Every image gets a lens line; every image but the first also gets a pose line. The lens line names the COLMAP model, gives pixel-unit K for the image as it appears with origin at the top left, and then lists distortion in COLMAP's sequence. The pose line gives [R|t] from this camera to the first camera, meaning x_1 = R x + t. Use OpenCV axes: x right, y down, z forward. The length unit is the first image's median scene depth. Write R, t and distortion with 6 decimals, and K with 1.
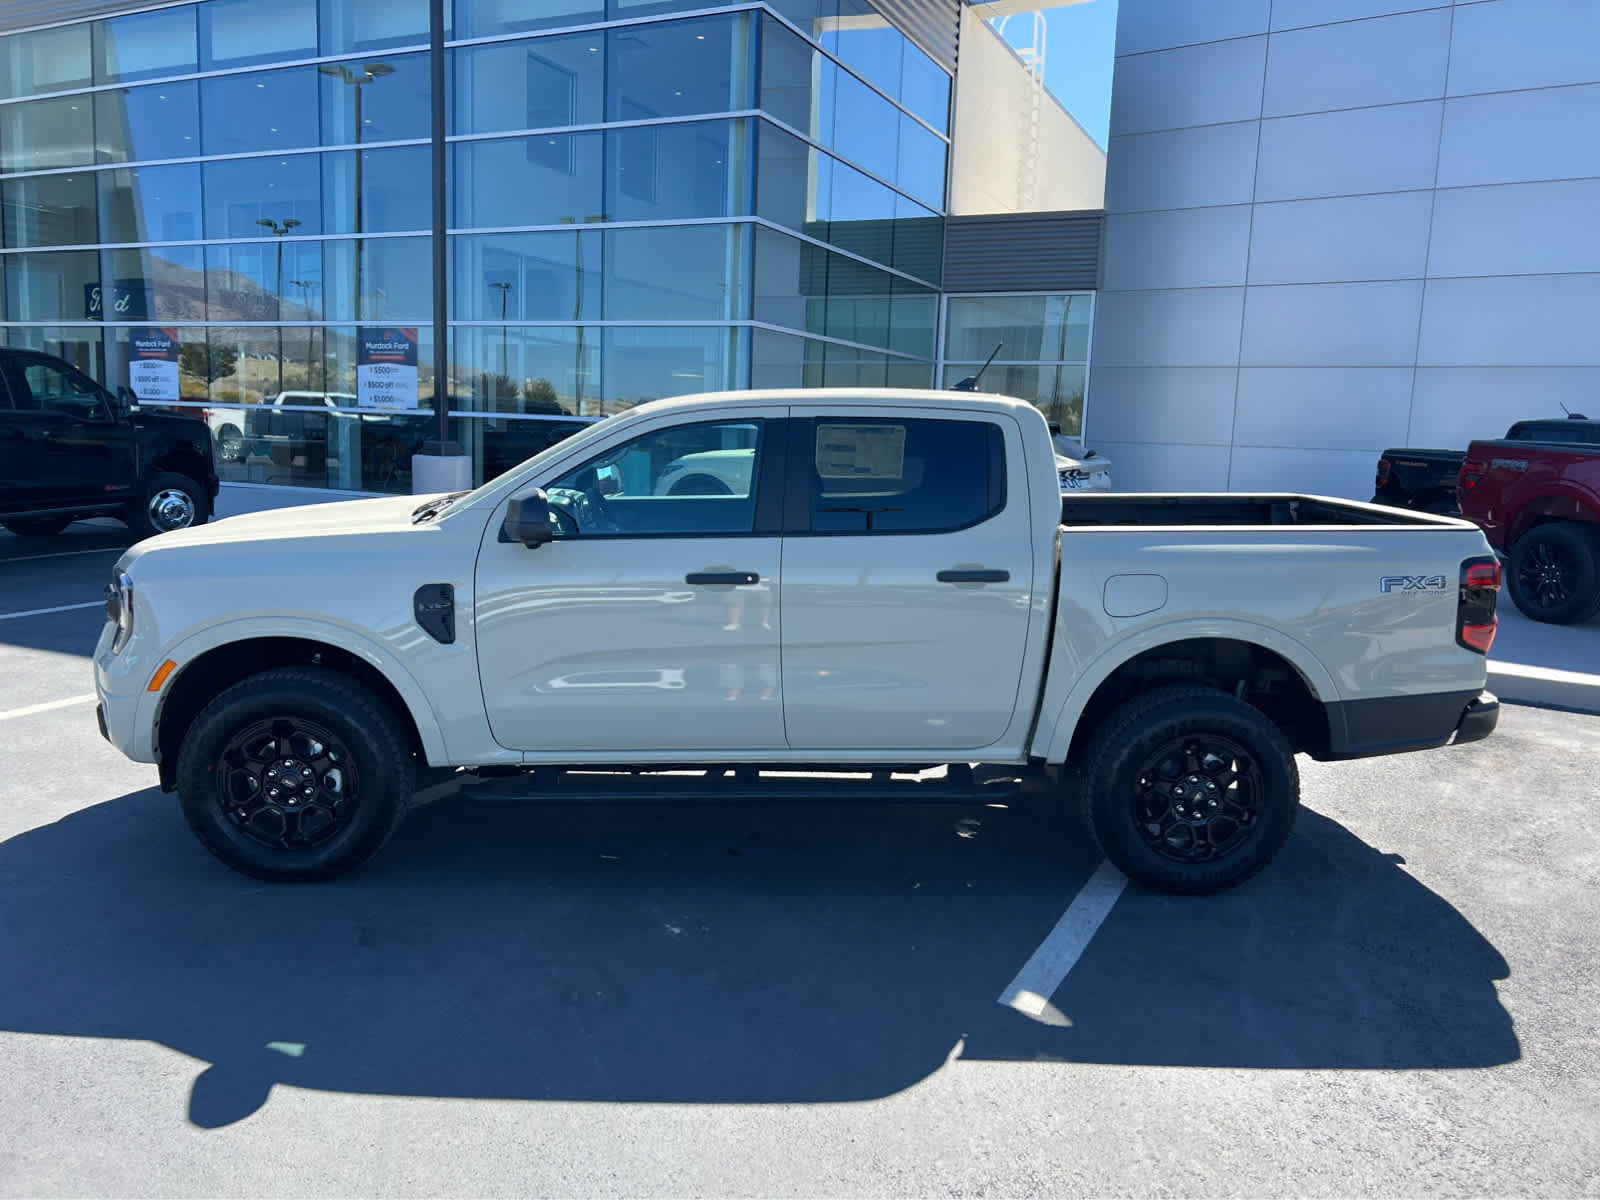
lens RADIAL K [[1206.9, 0, 797.3], [0, 1206.9, 586.0], [0, 0, 1]] dist [0.048029, -0.063327]
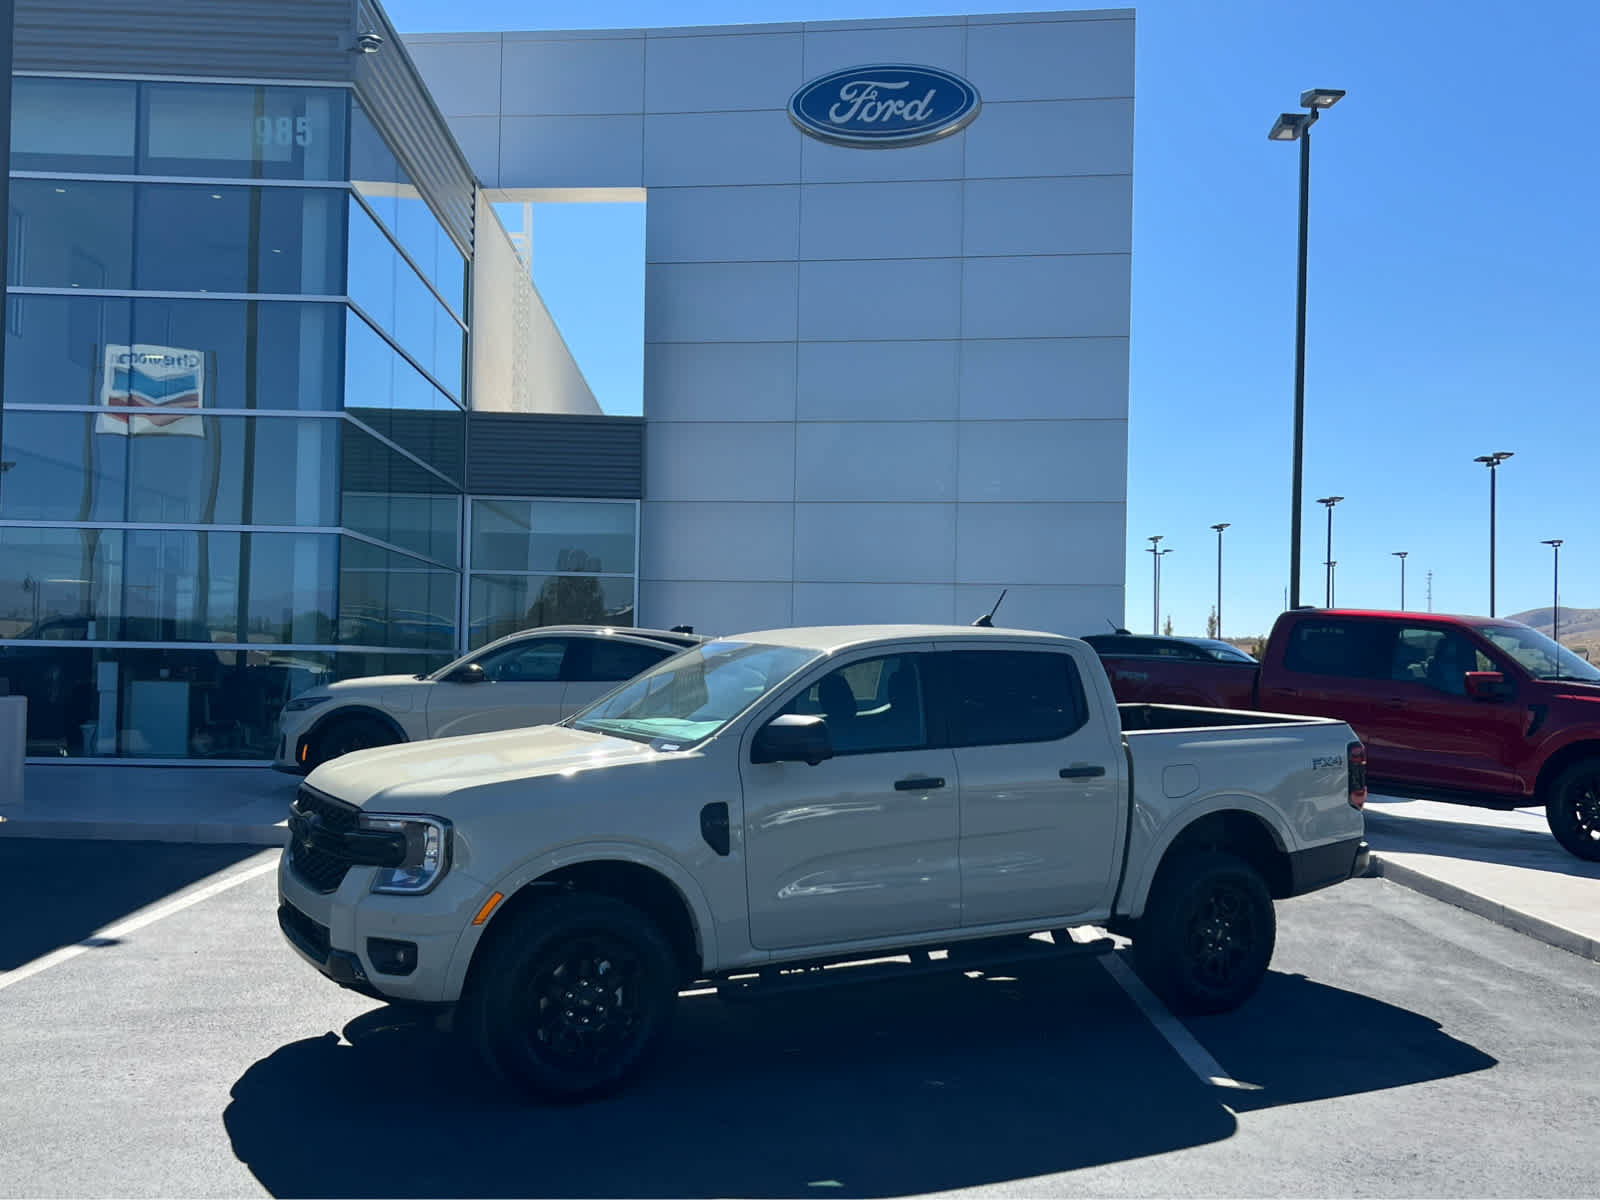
lens RADIAL K [[1516.1, 0, 797.9], [0, 1516.1, 602.2], [0, 0, 1]] dist [0.097002, -0.200736]
pose [[0.885586, -0.001043, 0.464474, -0.847890], [0.072475, 0.988059, -0.135965, 0.010930], [-0.458786, 0.154072, 0.875087, -0.296404]]
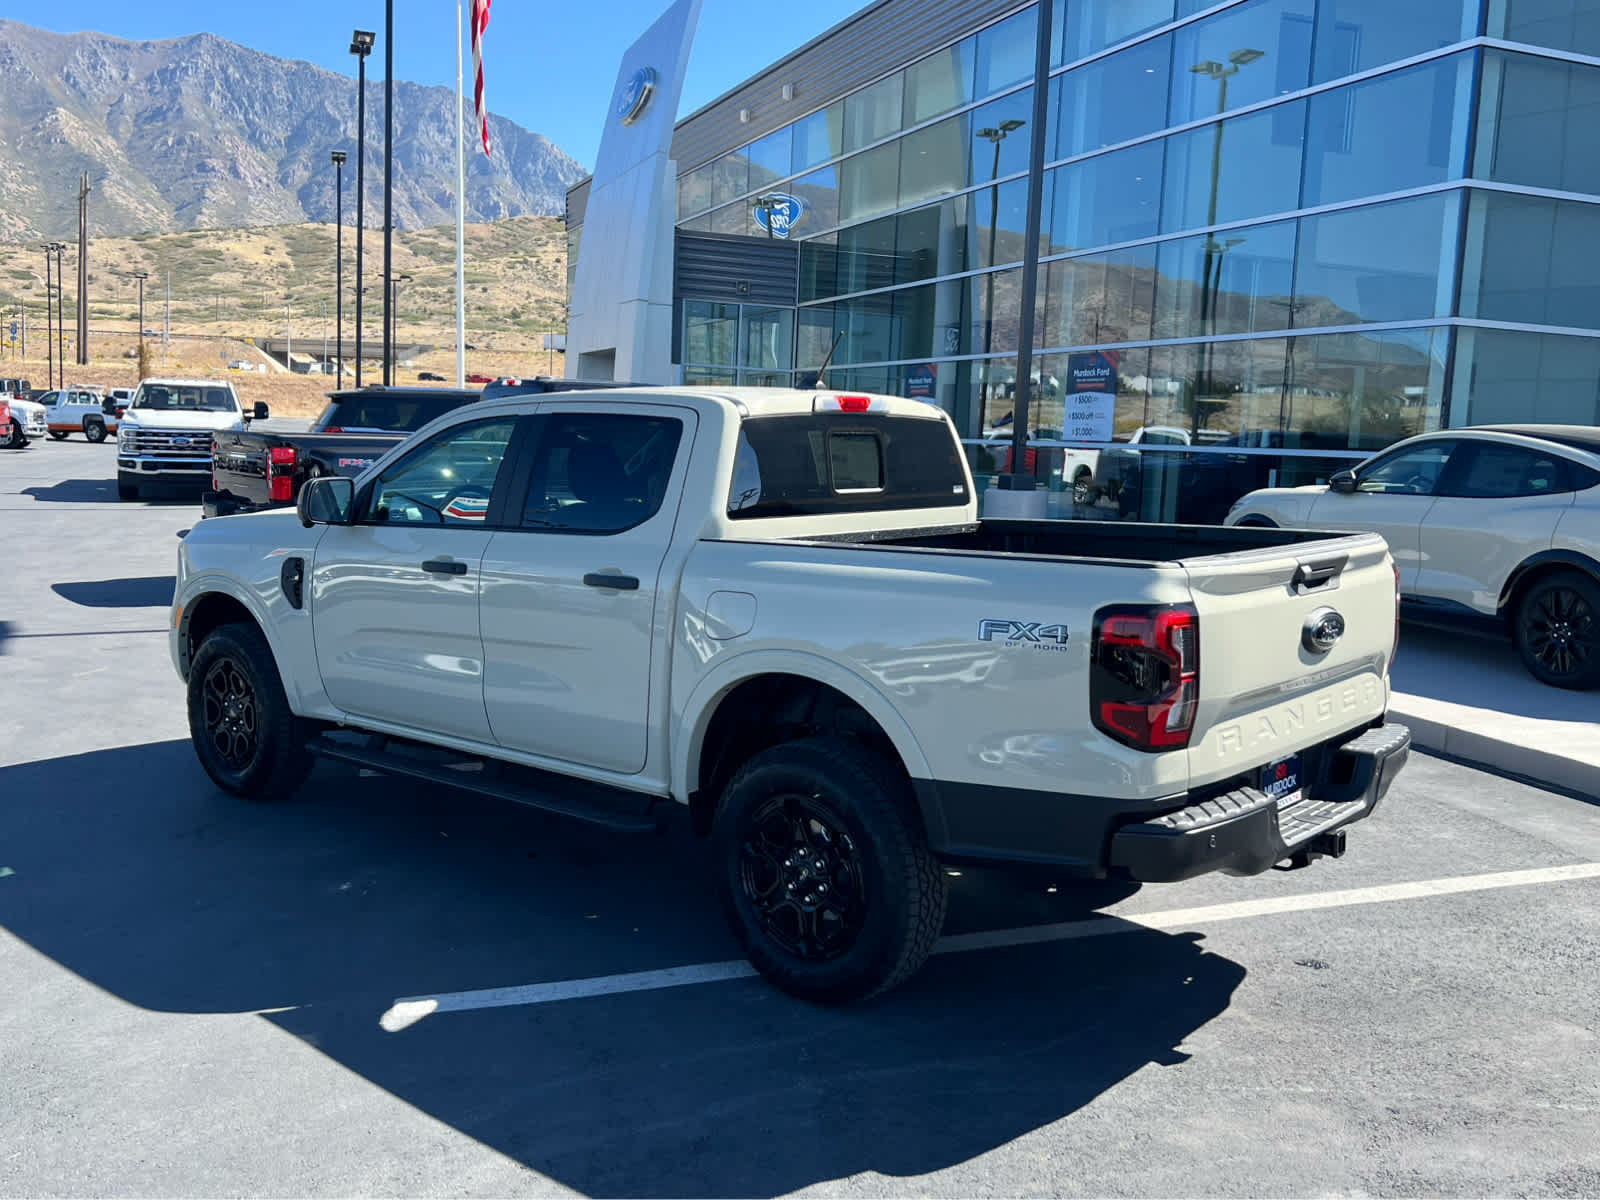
lens RADIAL K [[1463.8, 0, 789.8], [0, 1463.8, 593.3], [0, 0, 1]] dist [0.076202, -0.140674]
pose [[0.731600, 0.069343, -0.678198, 0.974316], [-0.104837, 0.994424, -0.011417, -0.000628], [0.673625, 0.079453, 0.734790, 0.263032]]
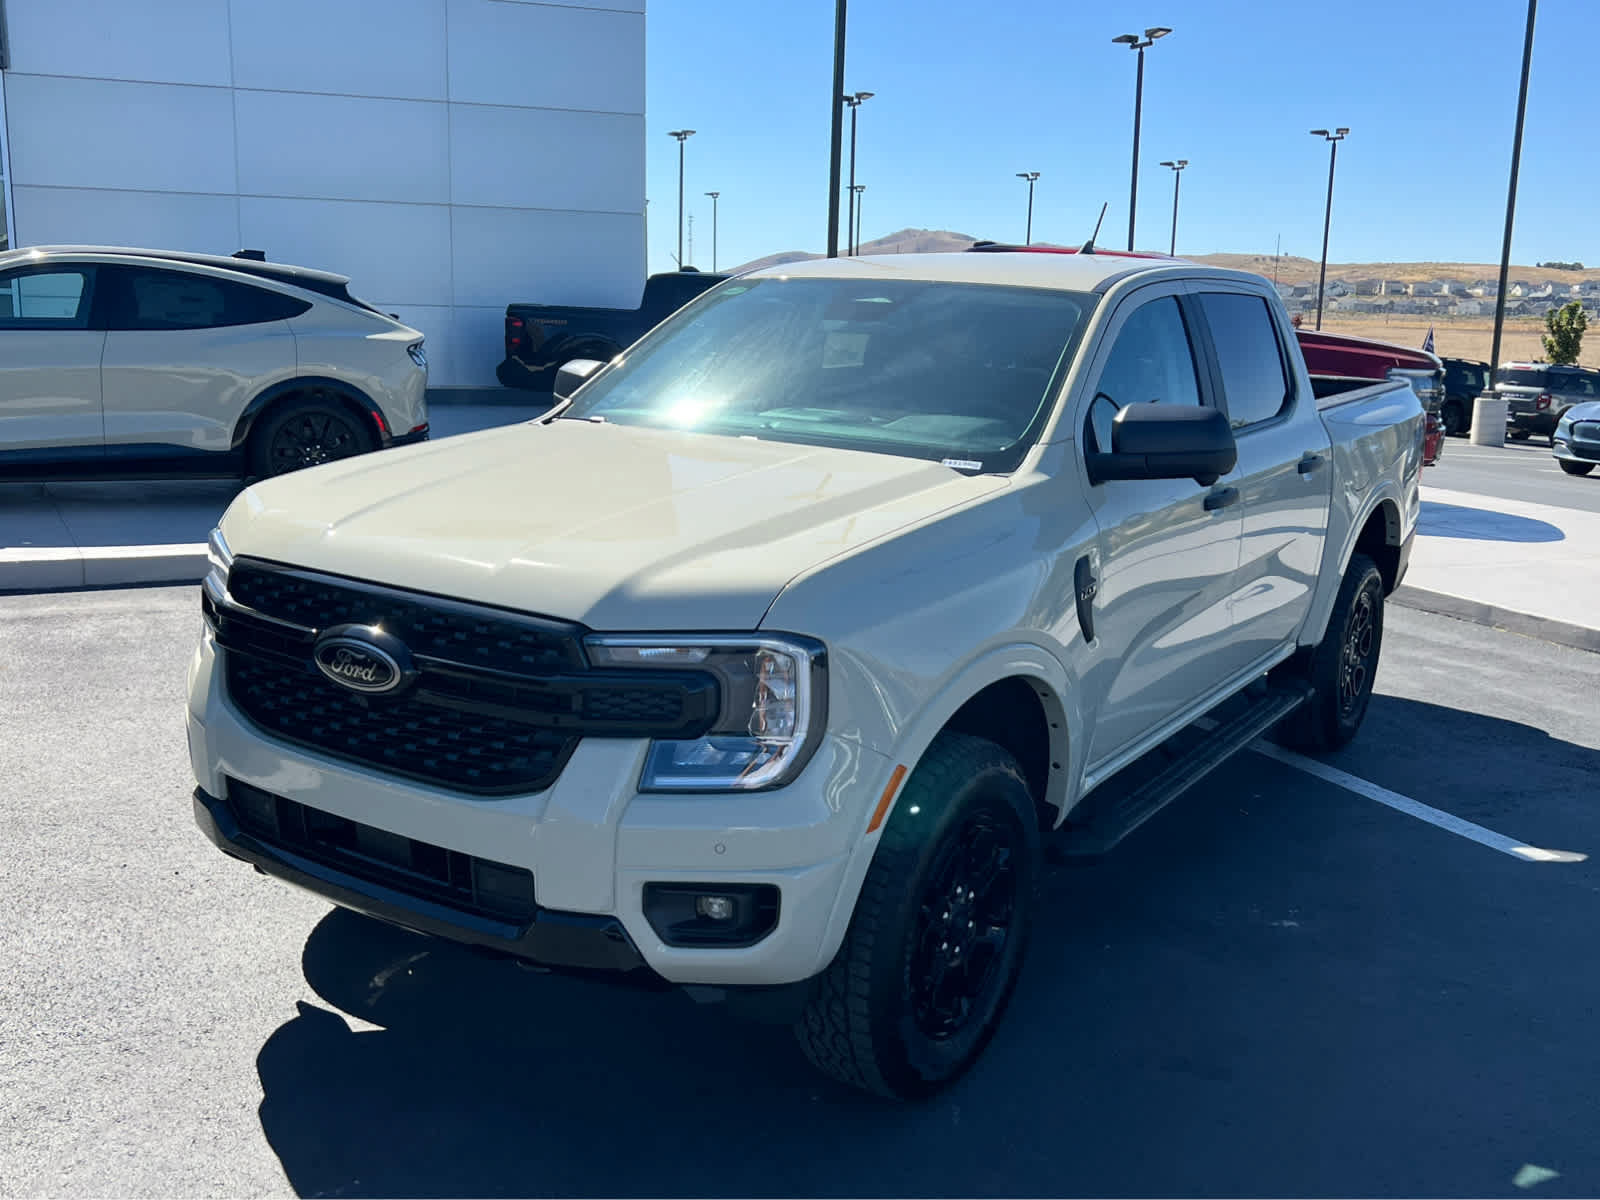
lens RADIAL K [[1516.1, 0, 797.9], [0, 1516.1, 602.2], [0, 0, 1]] dist [0.097002, -0.200736]
pose [[0.580813, -0.172719, 0.795503, -1.014921], [0.103395, 0.984969, 0.138365, -0.106917], [-0.807444, 0.001887, 0.589941, 0.619165]]
